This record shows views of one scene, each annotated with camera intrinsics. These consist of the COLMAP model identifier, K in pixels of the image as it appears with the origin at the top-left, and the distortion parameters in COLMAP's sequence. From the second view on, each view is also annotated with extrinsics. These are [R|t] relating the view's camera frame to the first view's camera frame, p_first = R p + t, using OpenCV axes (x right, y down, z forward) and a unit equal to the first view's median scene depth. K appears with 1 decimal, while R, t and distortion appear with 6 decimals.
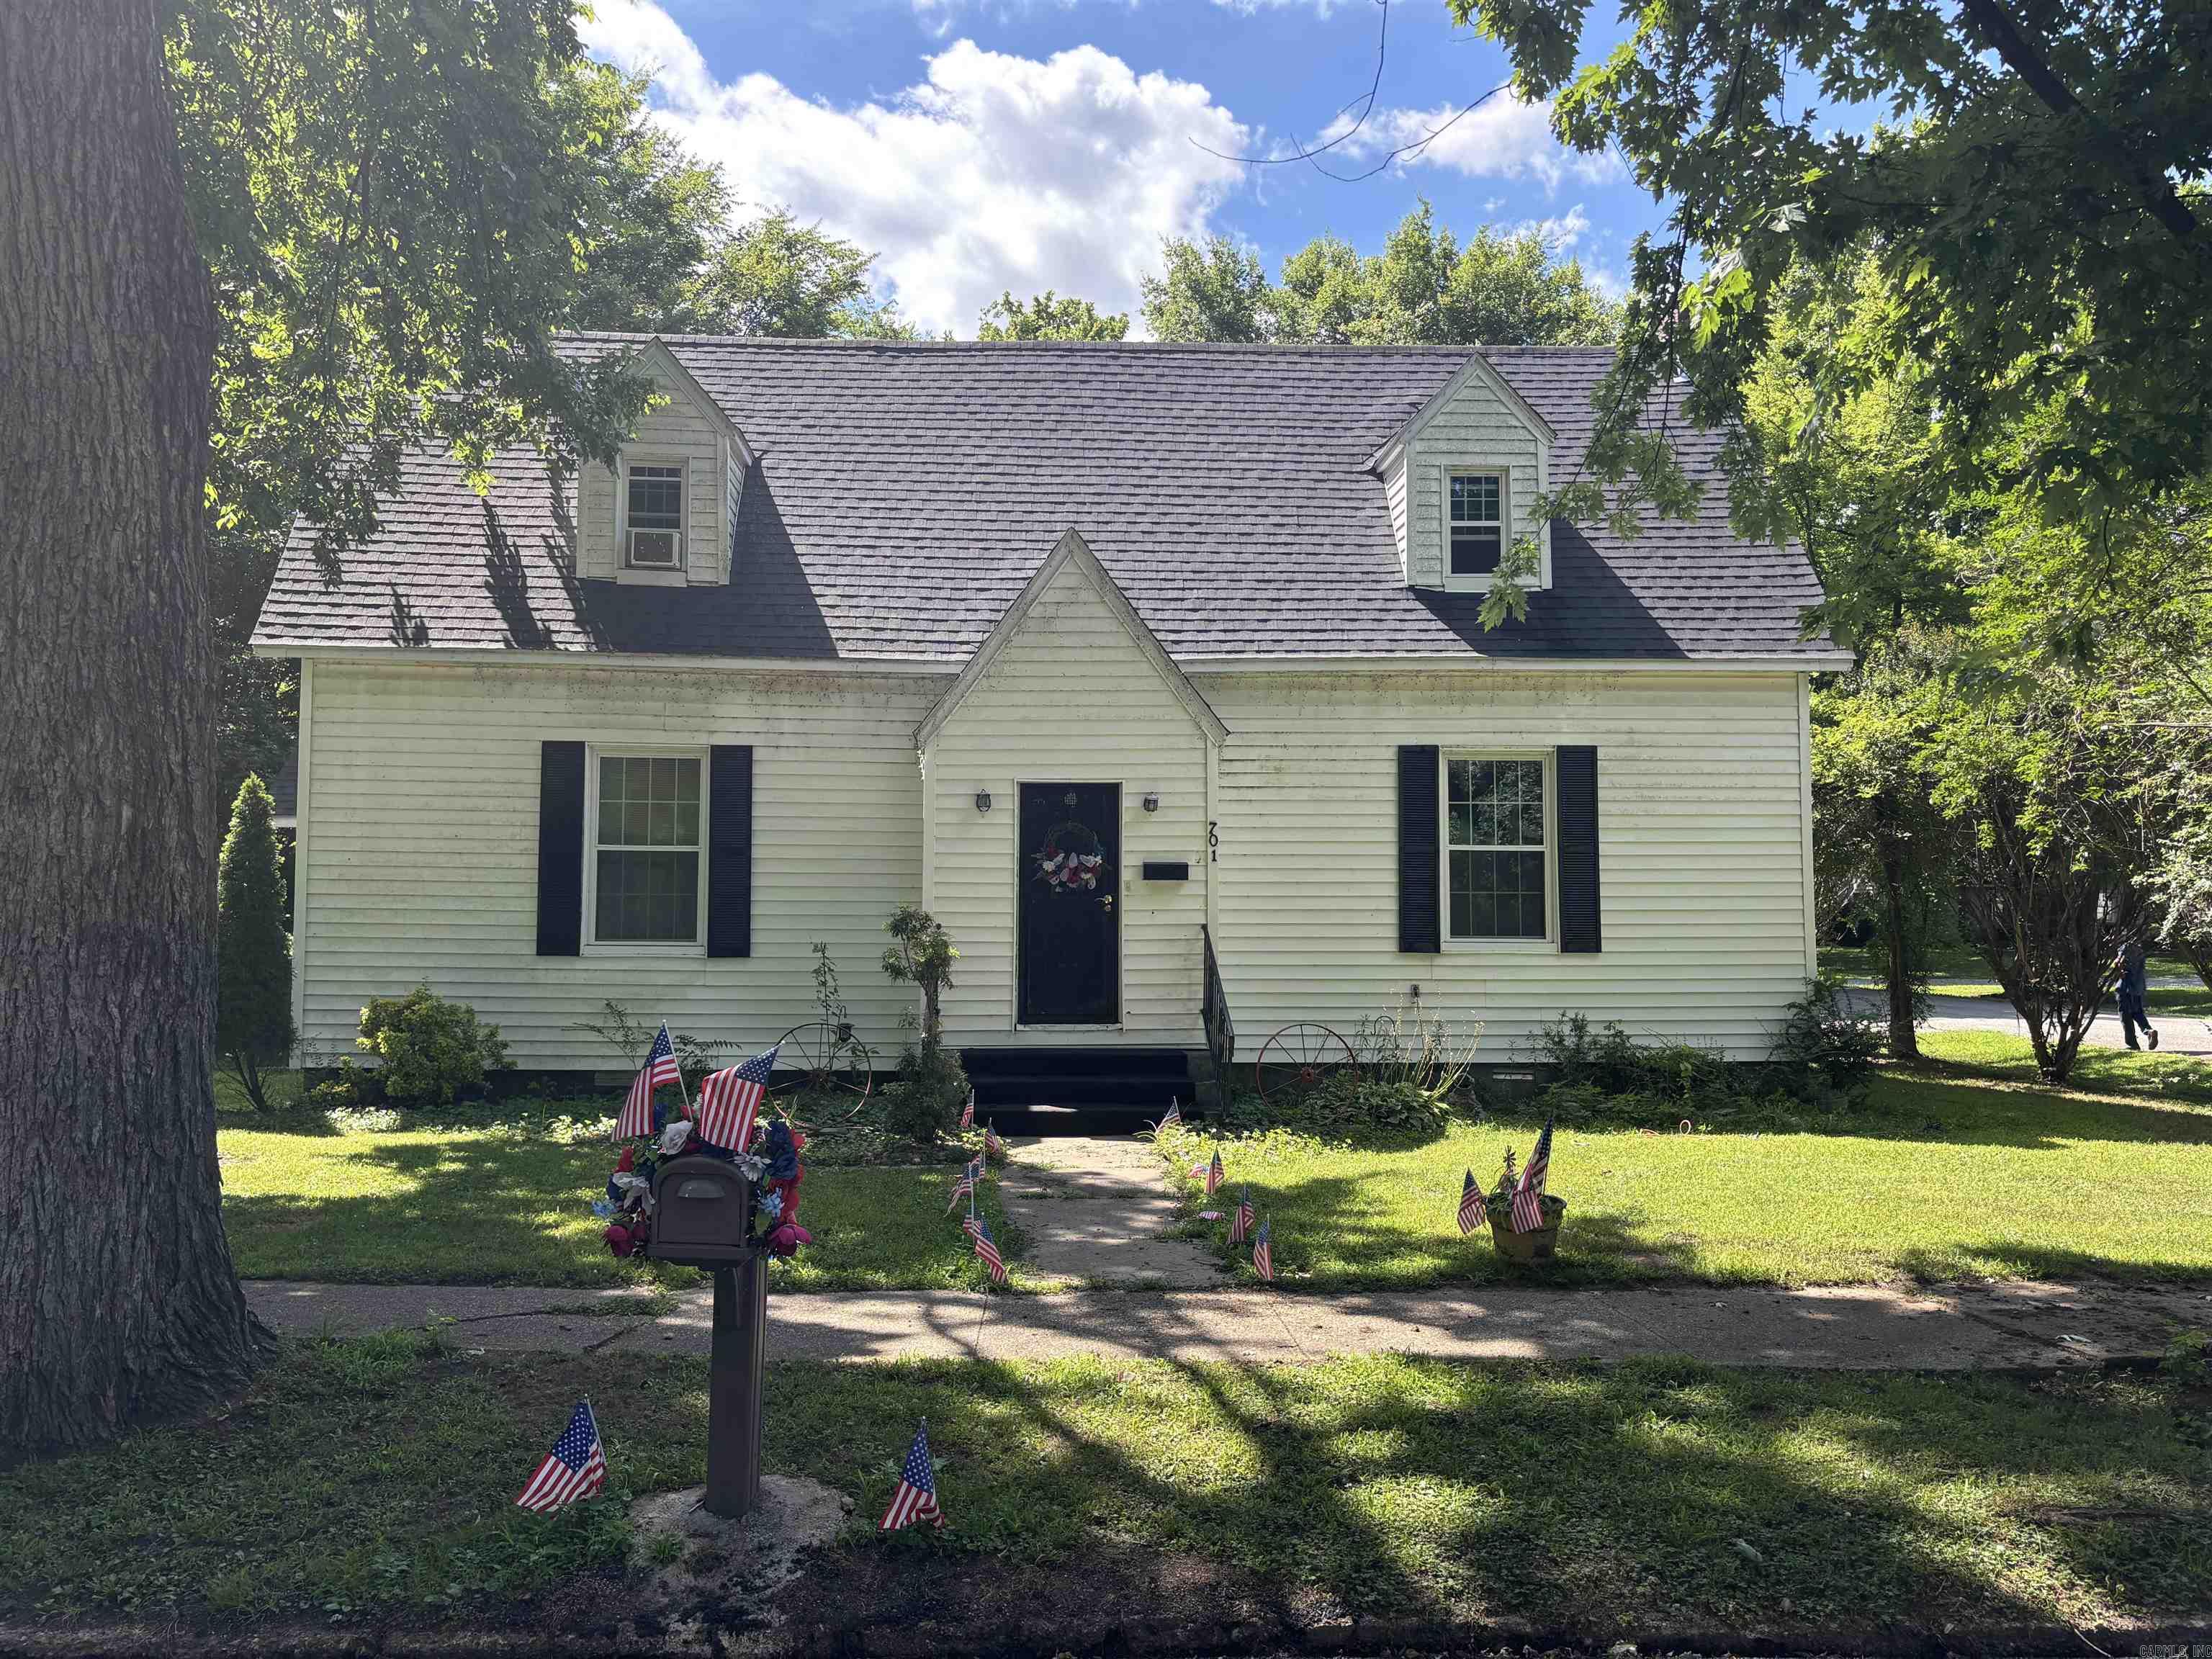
lens RADIAL K [[1687.6, 0, 1103.1], [0, 1687.6, 825.7], [0, 0, 1]] dist [0.047741, -0.055615]
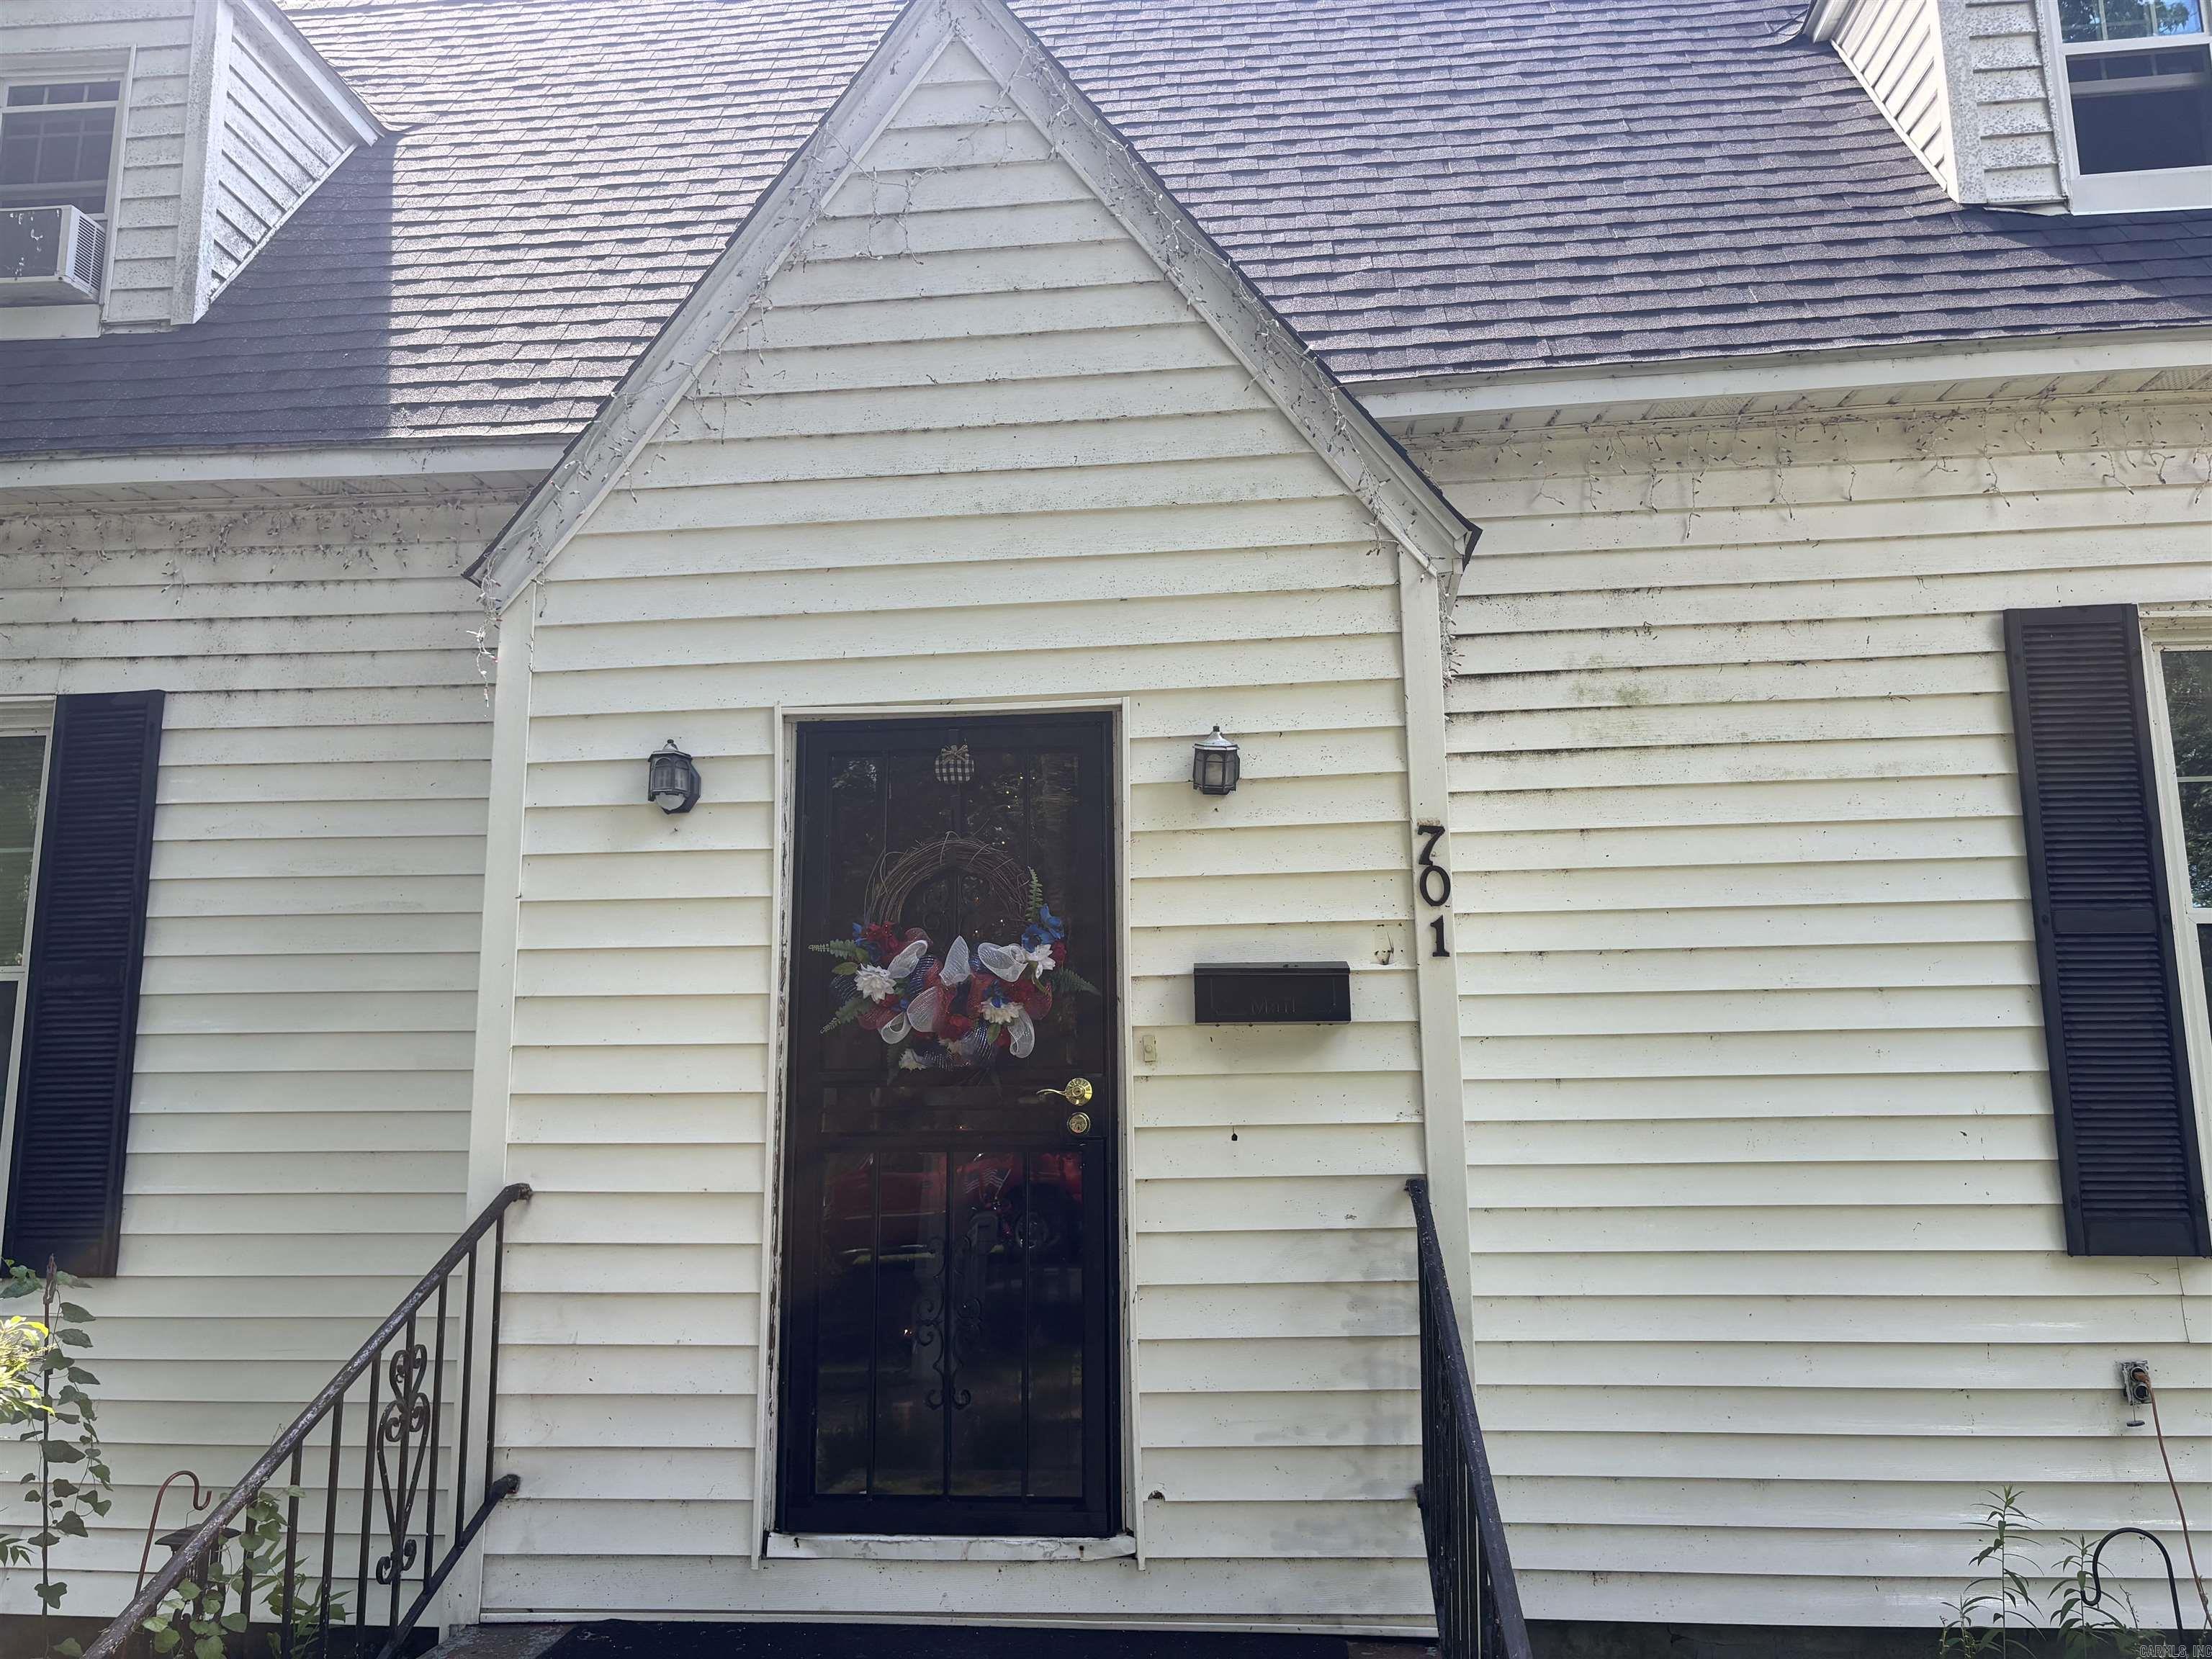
lens RADIAL K [[1687.6, 0, 1105.8], [0, 1687.6, 841.3], [0, 0, 1]] dist [0.047741, -0.055615]
pose [[0.989440, -0.036580, -0.140250, 0.049953], [0.020763, 0.993420, -0.112629, 0.032873], [0.143447, 0.108528, 0.983689, 0.695538]]
